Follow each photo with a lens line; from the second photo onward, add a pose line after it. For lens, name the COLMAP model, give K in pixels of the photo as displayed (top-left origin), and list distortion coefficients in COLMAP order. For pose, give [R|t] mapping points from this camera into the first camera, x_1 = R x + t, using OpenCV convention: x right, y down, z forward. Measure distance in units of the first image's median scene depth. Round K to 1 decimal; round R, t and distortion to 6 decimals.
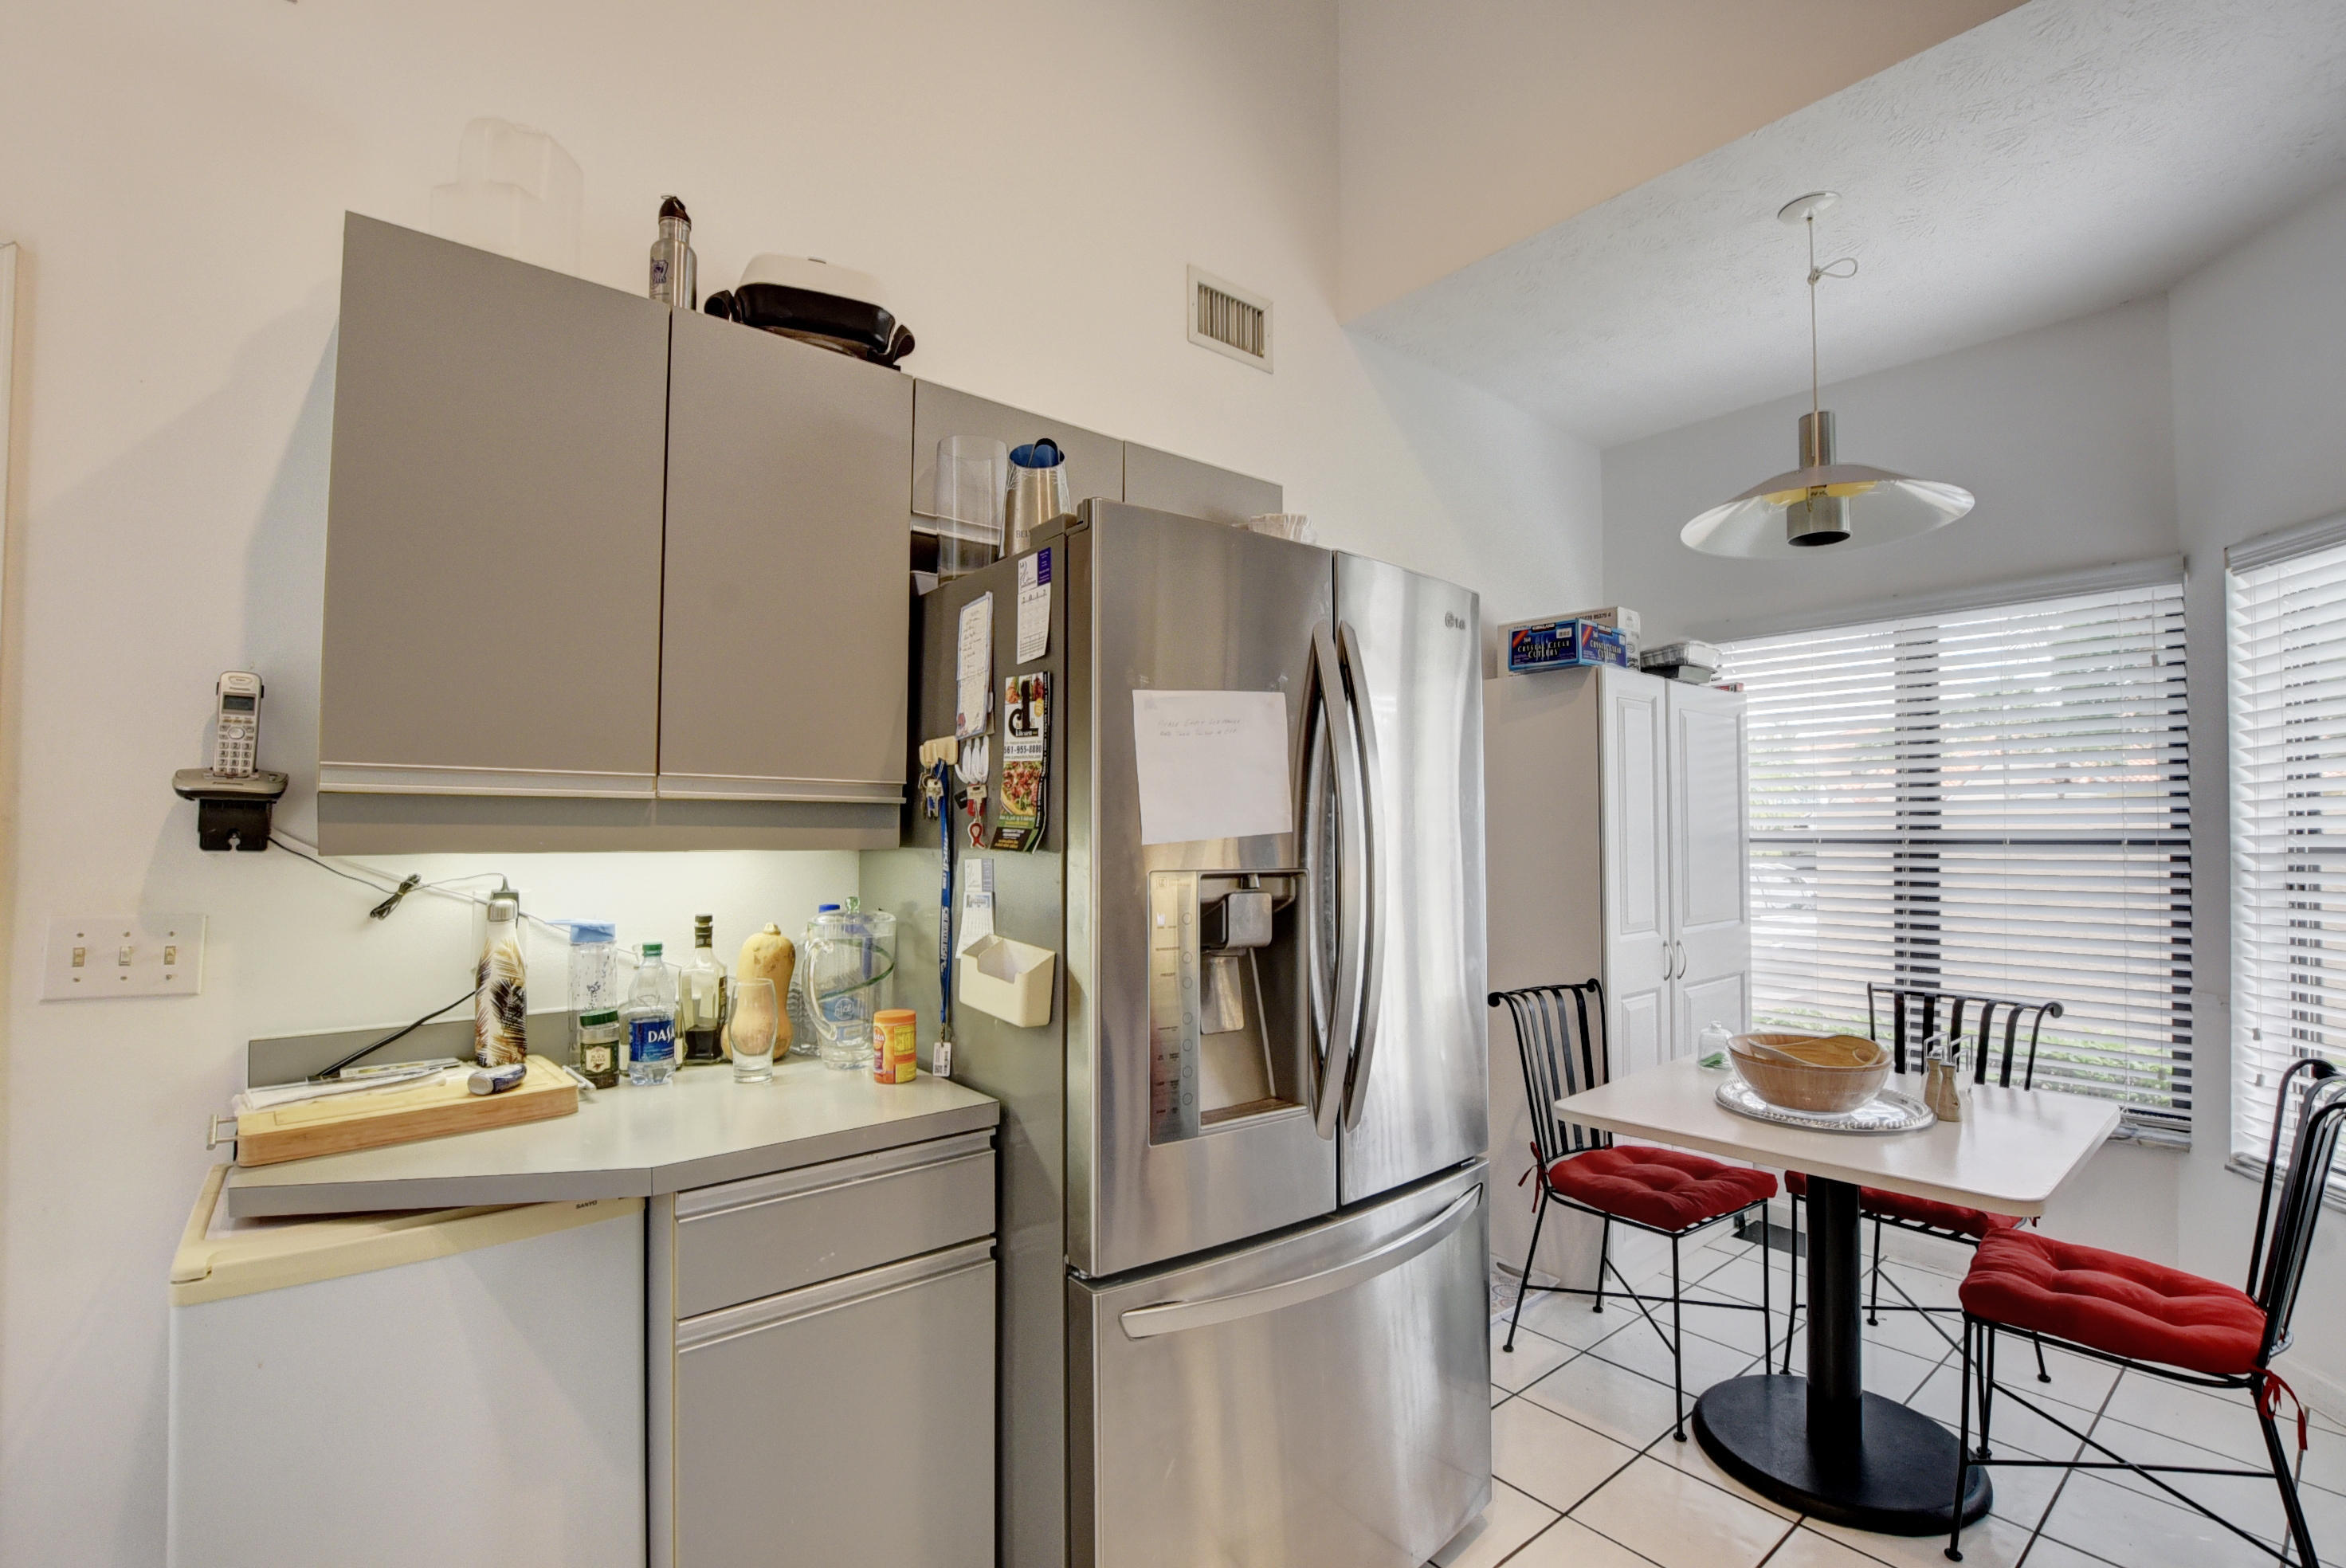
lens RADIAL K [[1043.0, 0, 1182.9], [0, 1043.0, 802.1], [0, 0, 1]] dist [-0.027762, 0.003707]
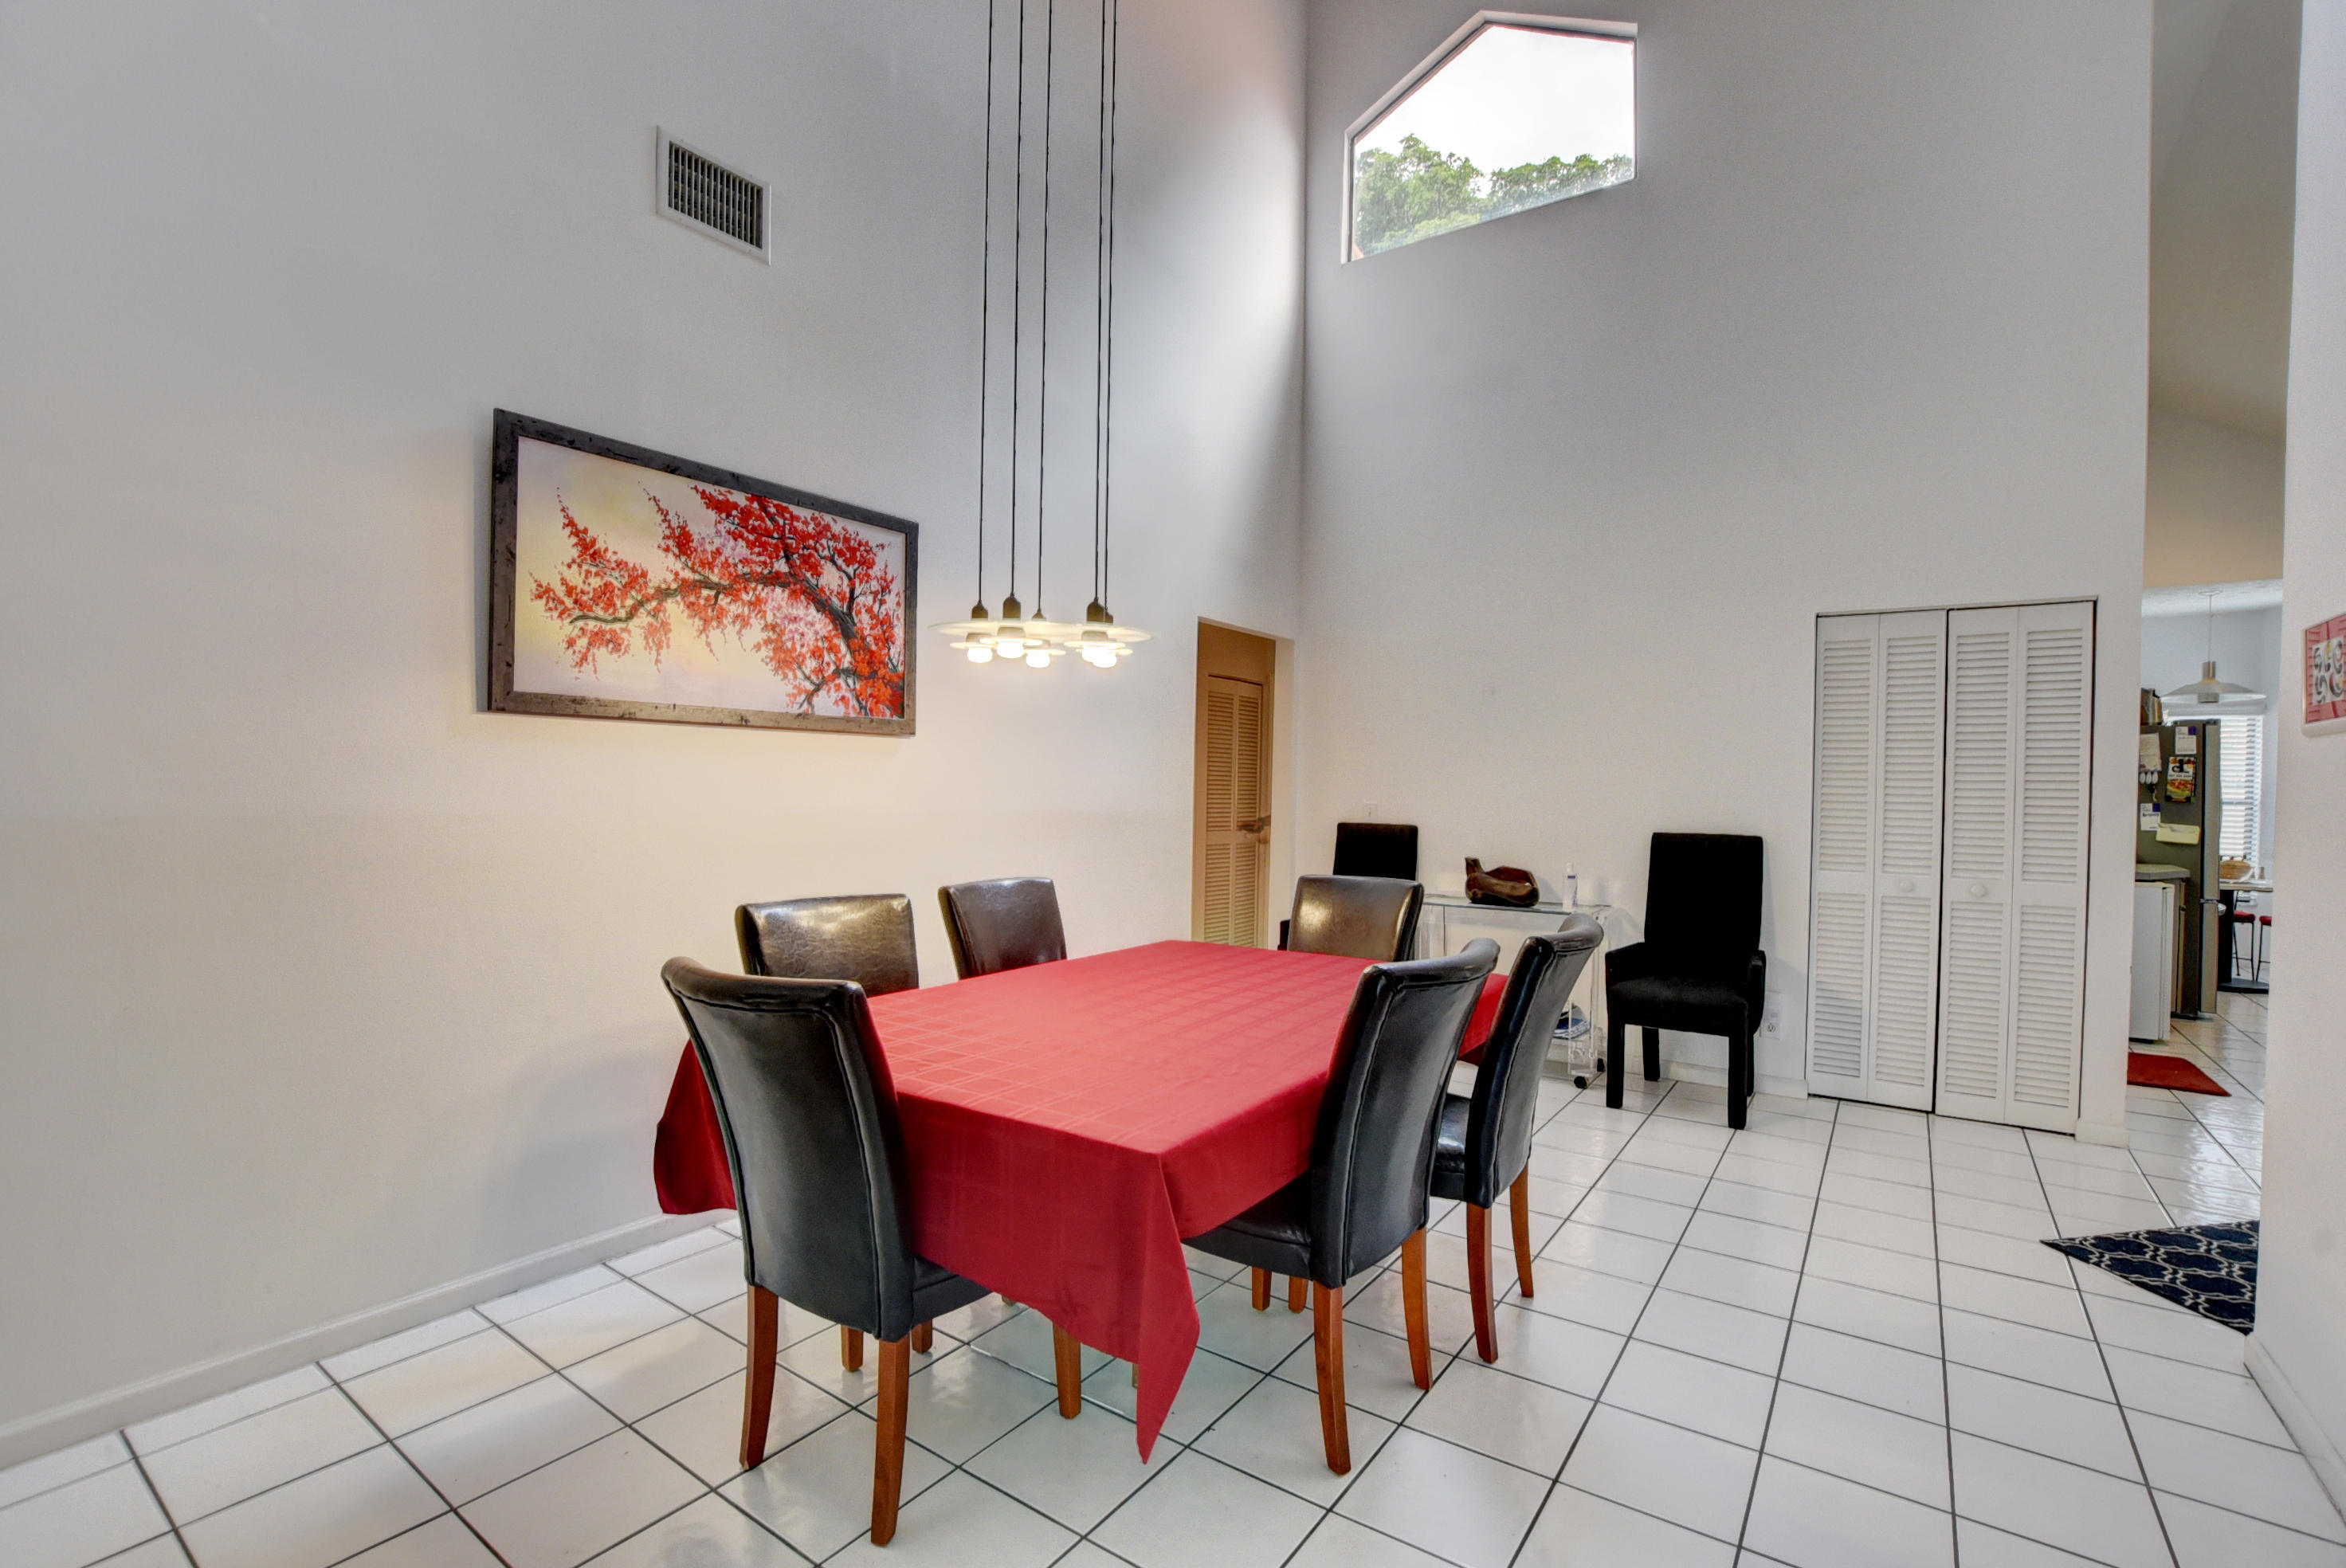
lens RADIAL K [[1037.5, 0, 1185.1], [0, 1037.5, 803.2], [0, 0, 1]] dist [-0.035183, 0.005182]
pose [[0.964929, 0.009313, 0.262346, -2.850732], [-0.021597, 0.998799, 0.043981, -0.020662], [-0.261622, -0.048104, 0.963971, -1.009480]]
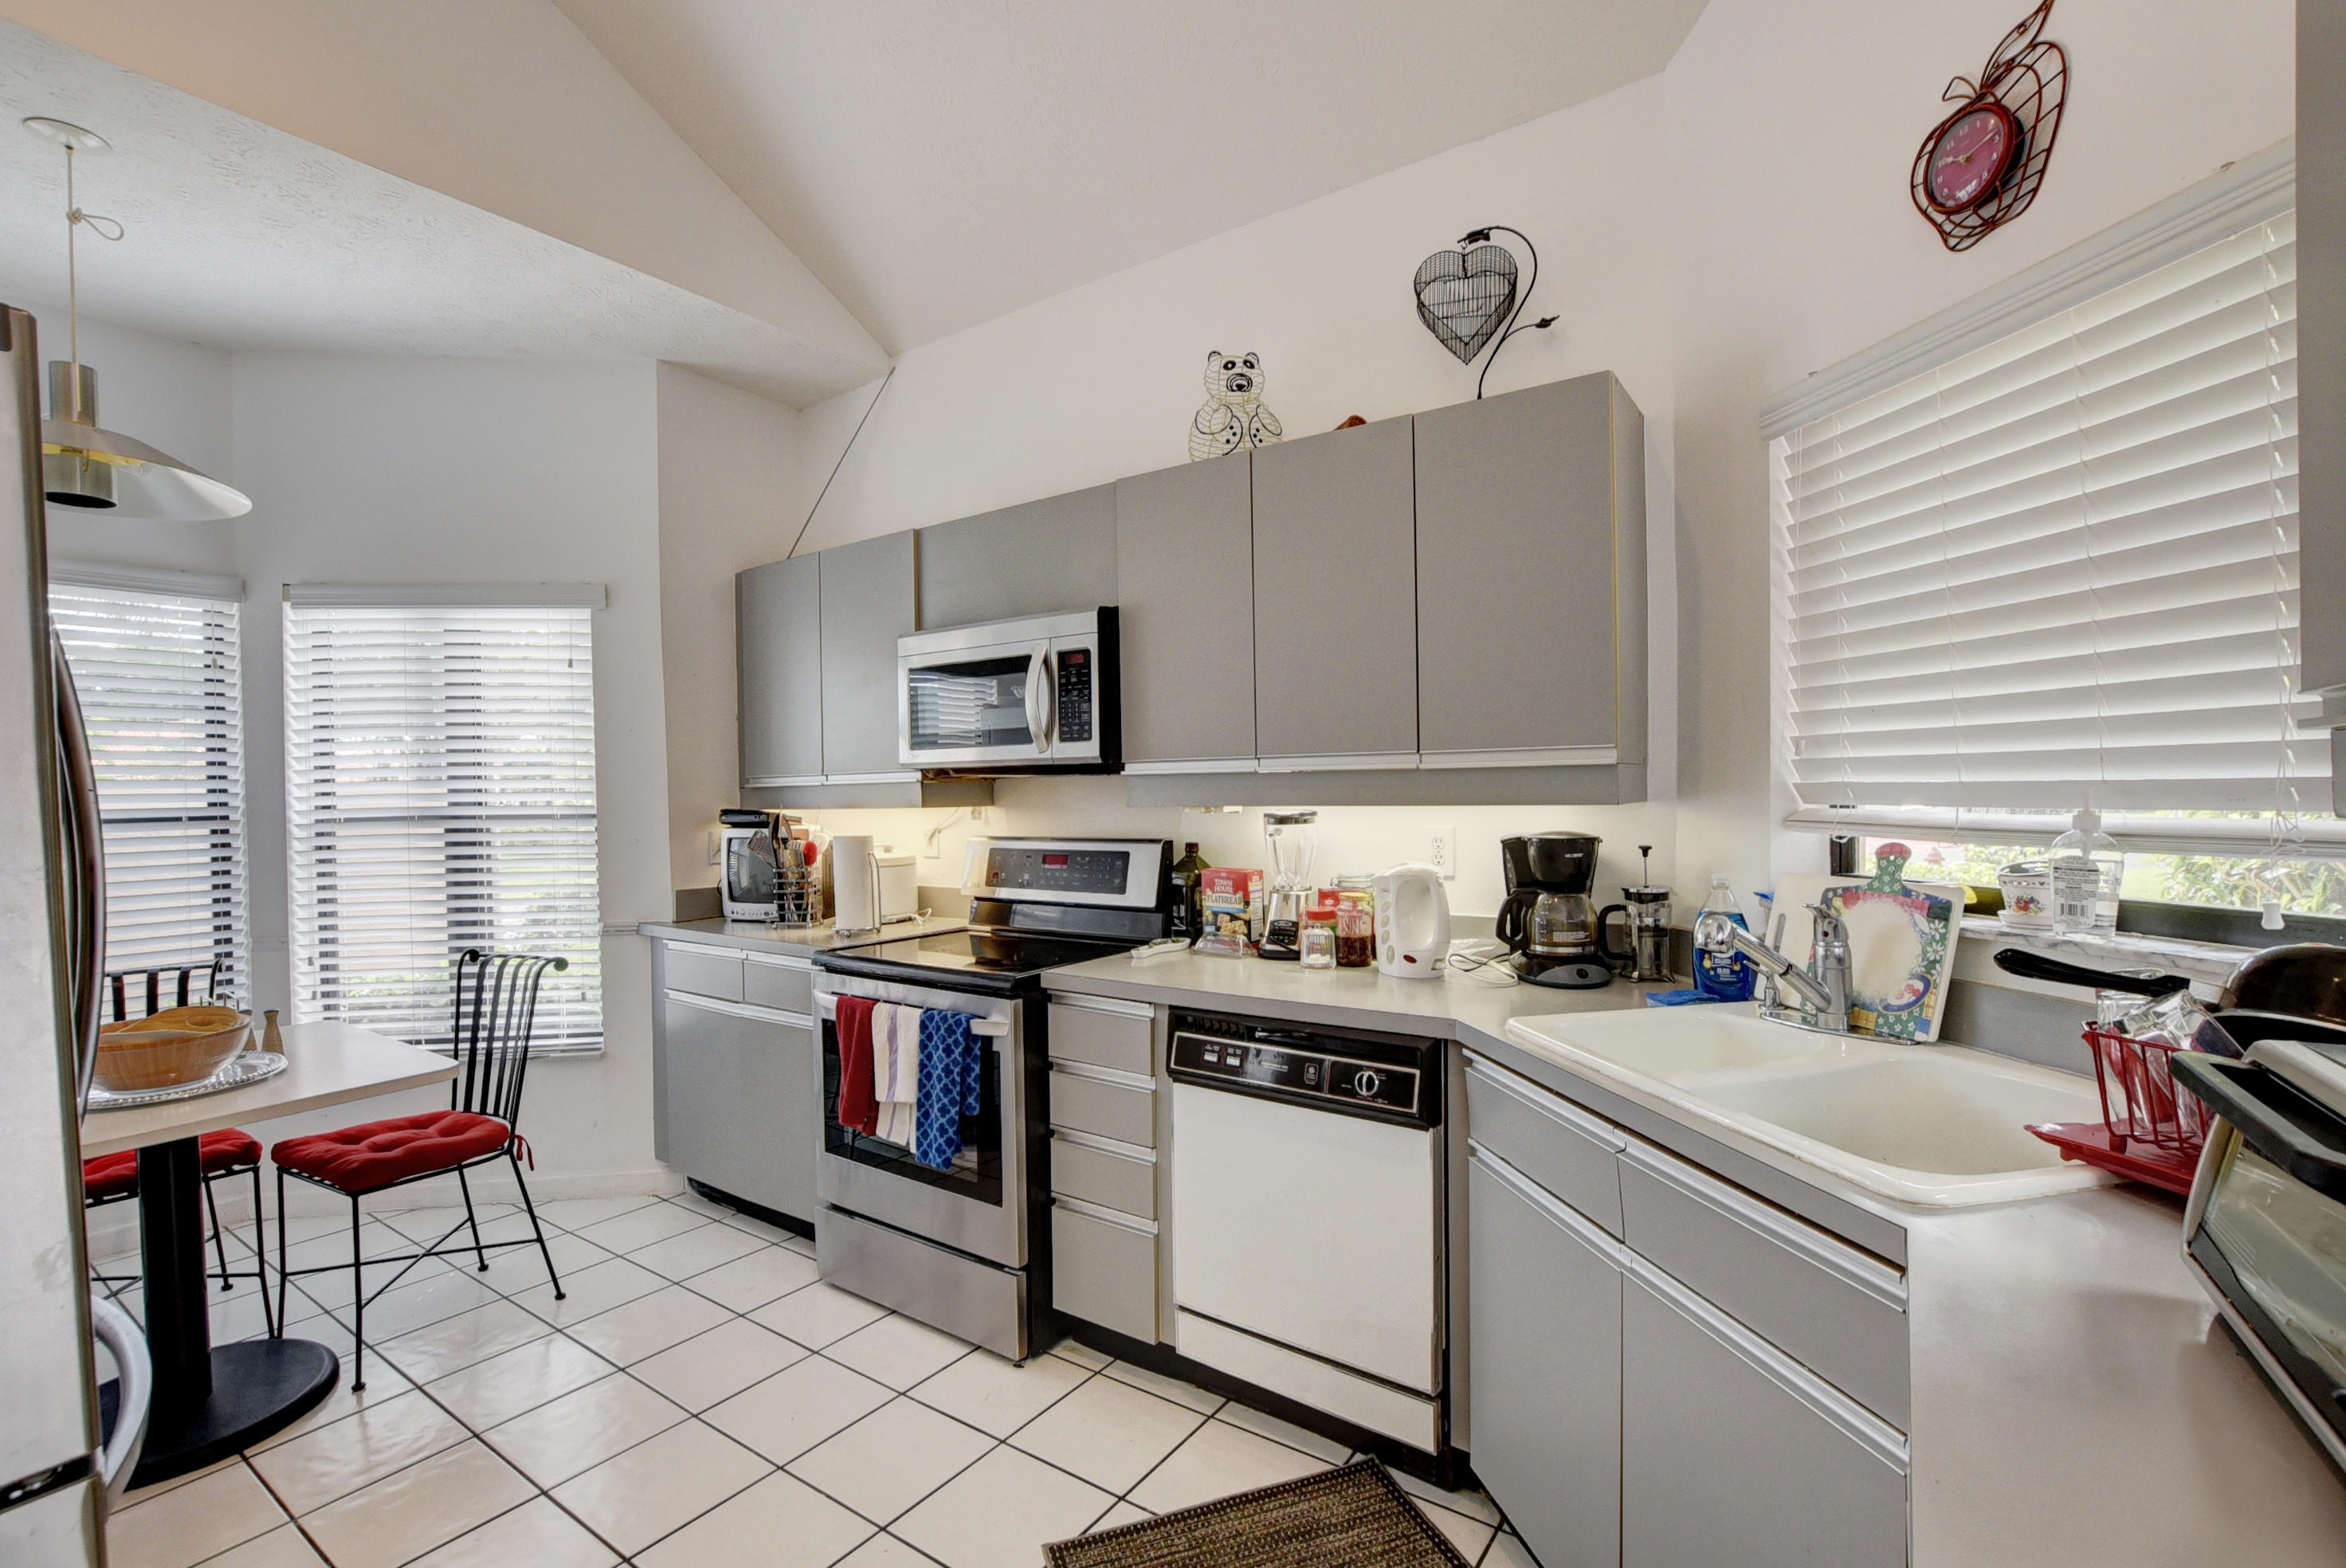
lens RADIAL K [[1037.5, 0, 1185.1], [0, 1037.5, 803.2], [0, 0, 1]] dist [-0.035183, 0.005182]
pose [[-0.272275, -0.010076, 0.962167, -0.492386], [-0.007901, 0.999935, 0.008236, 0.004000], [-0.962187, -0.005359, -0.272337, 0.253504]]
